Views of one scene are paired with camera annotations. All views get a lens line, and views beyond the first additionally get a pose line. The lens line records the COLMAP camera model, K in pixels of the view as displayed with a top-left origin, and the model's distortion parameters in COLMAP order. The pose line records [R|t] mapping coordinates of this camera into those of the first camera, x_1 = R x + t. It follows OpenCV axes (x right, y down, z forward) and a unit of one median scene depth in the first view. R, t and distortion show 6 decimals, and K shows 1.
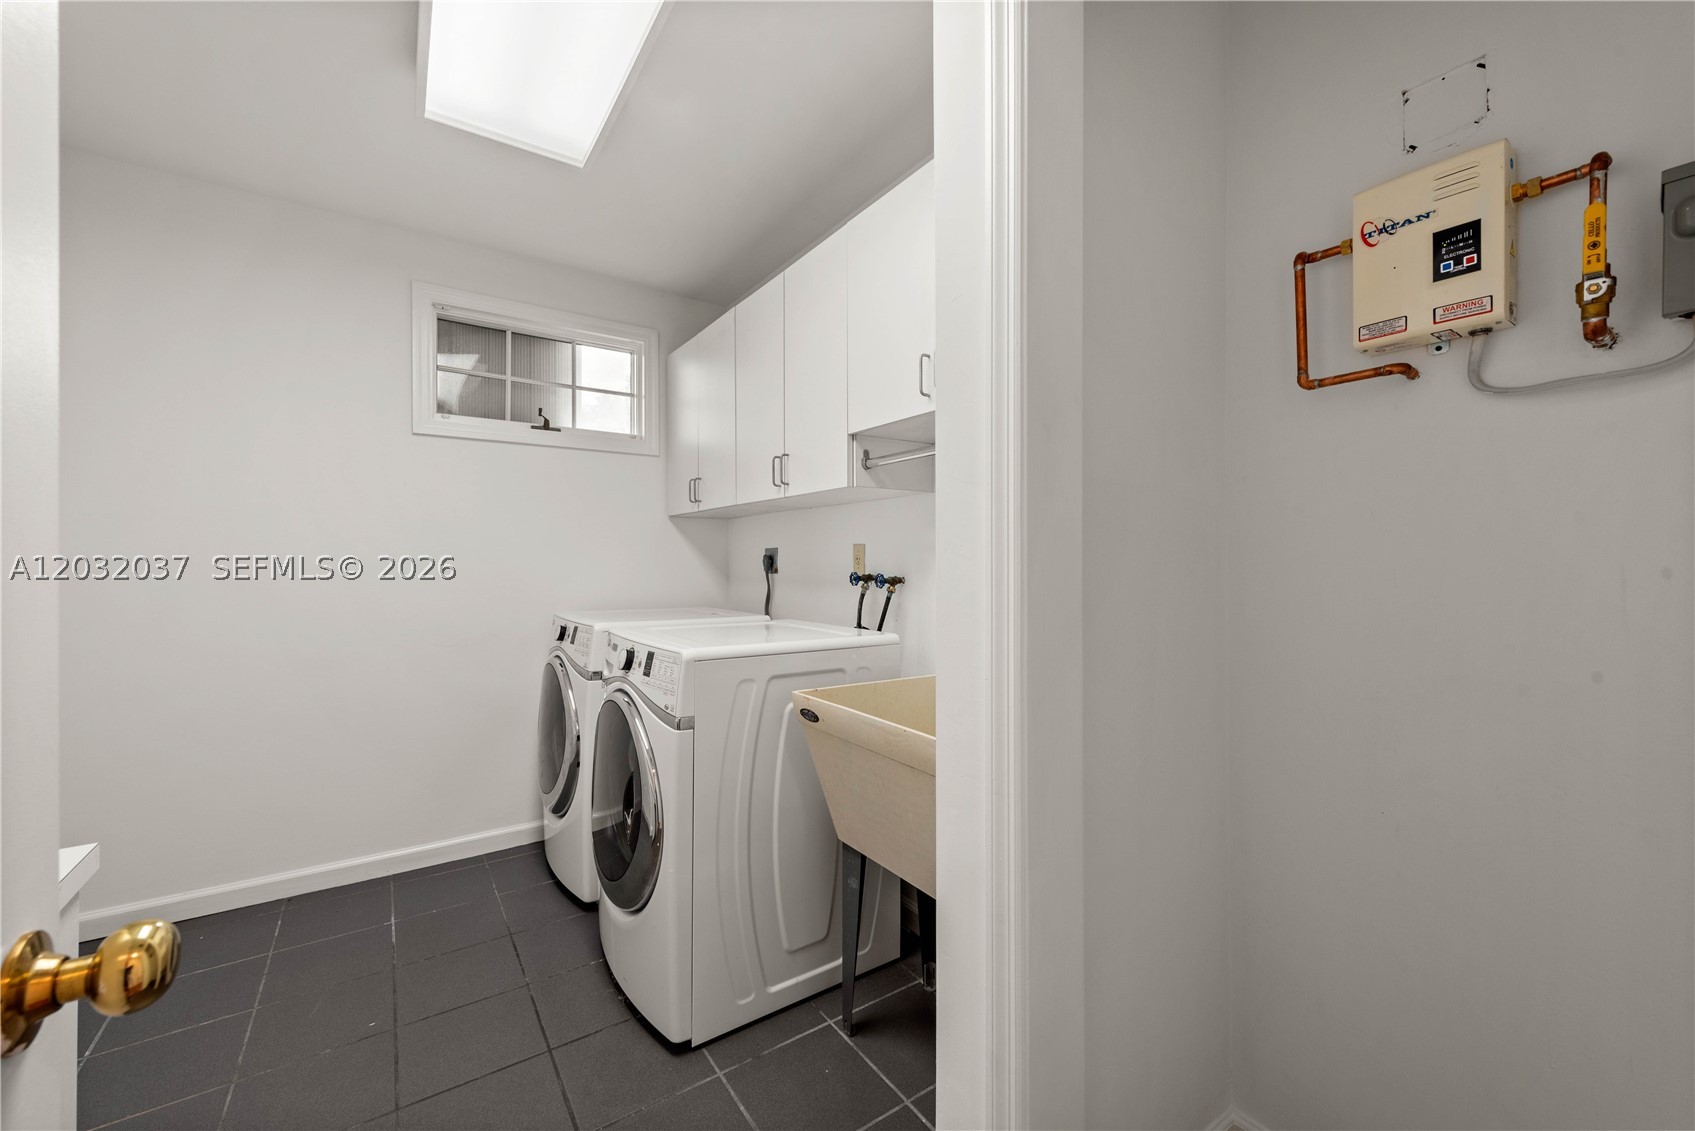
lens RADIAL K [[661.7, 0, 845.1], [0, 661.7, 561.1], [0, 0, 1]] dist [0.014818, -0.005681]
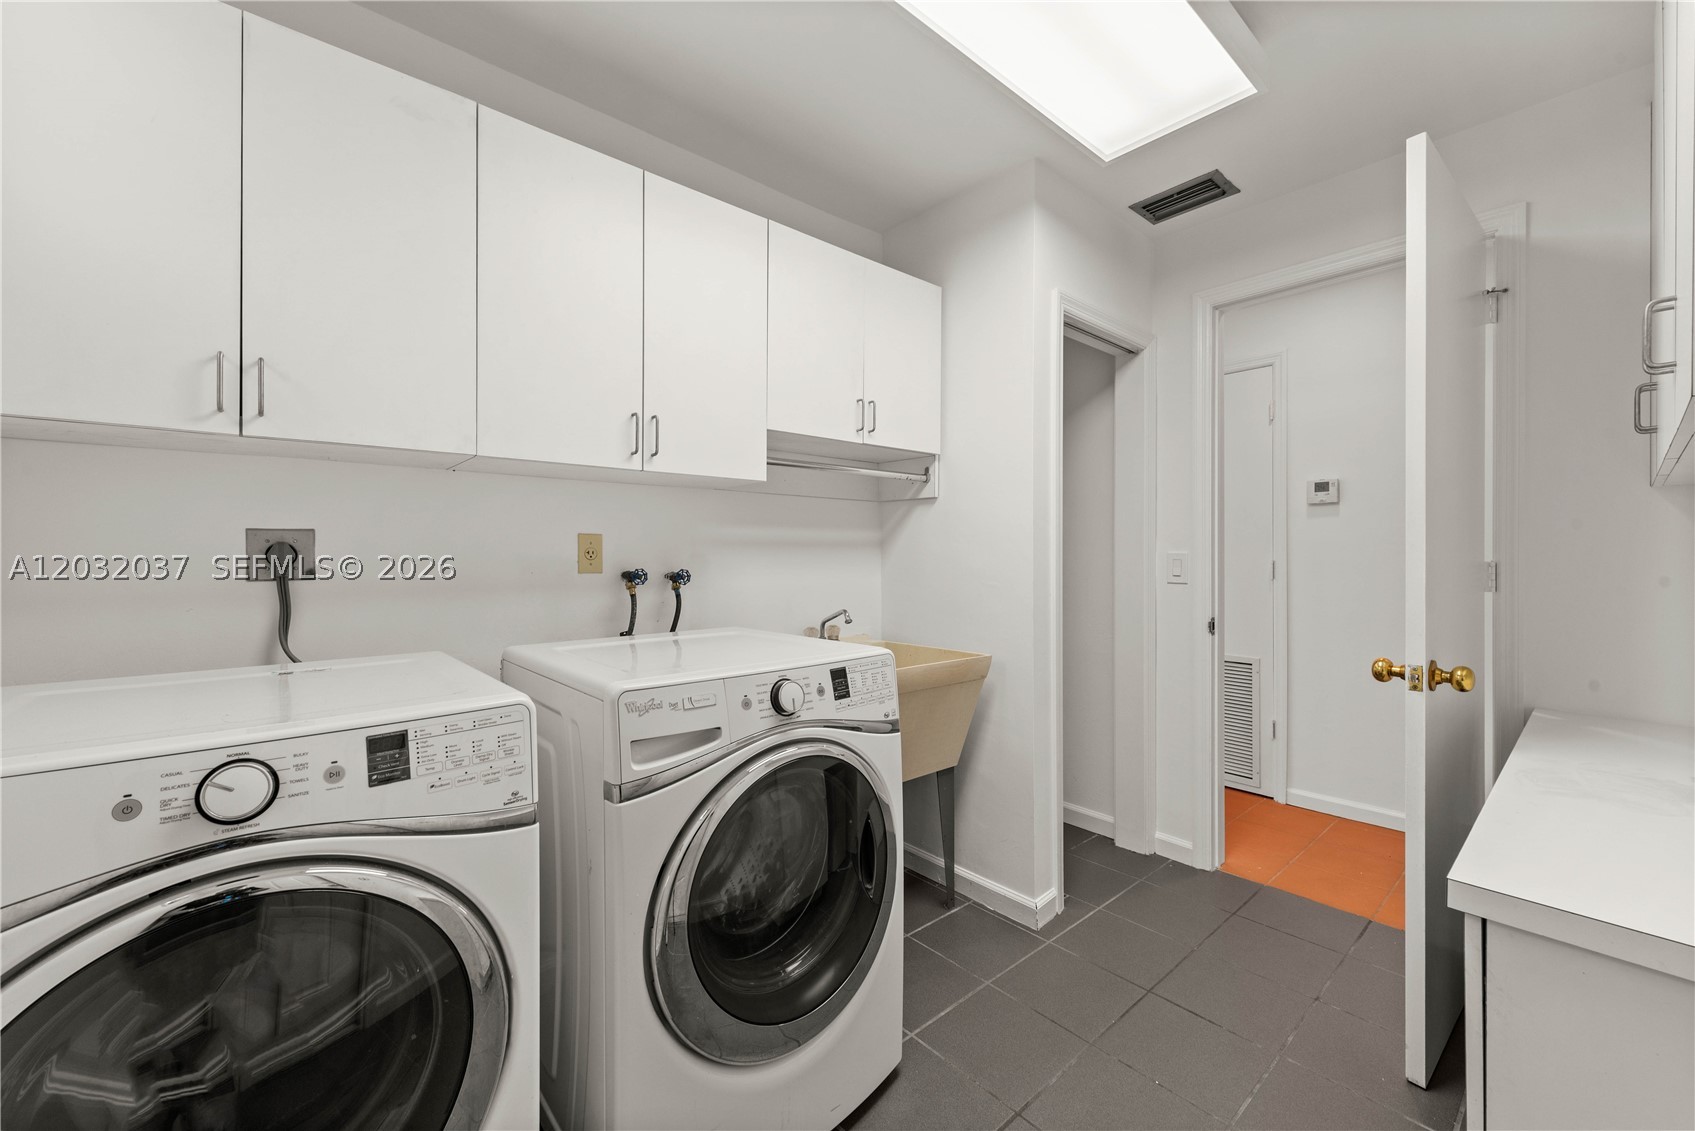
lens RADIAL K [[661.7, 0, 845.1], [0, 661.7, 561.1], [0, 0, 1]] dist [0.014818, -0.005681]
pose [[-0.111441, -0.002365, 0.993768, -0.875632], [-0.002040, 0.999996, 0.002151, 0.004395], [-0.993769, -0.001788, -0.111446, 0.867383]]
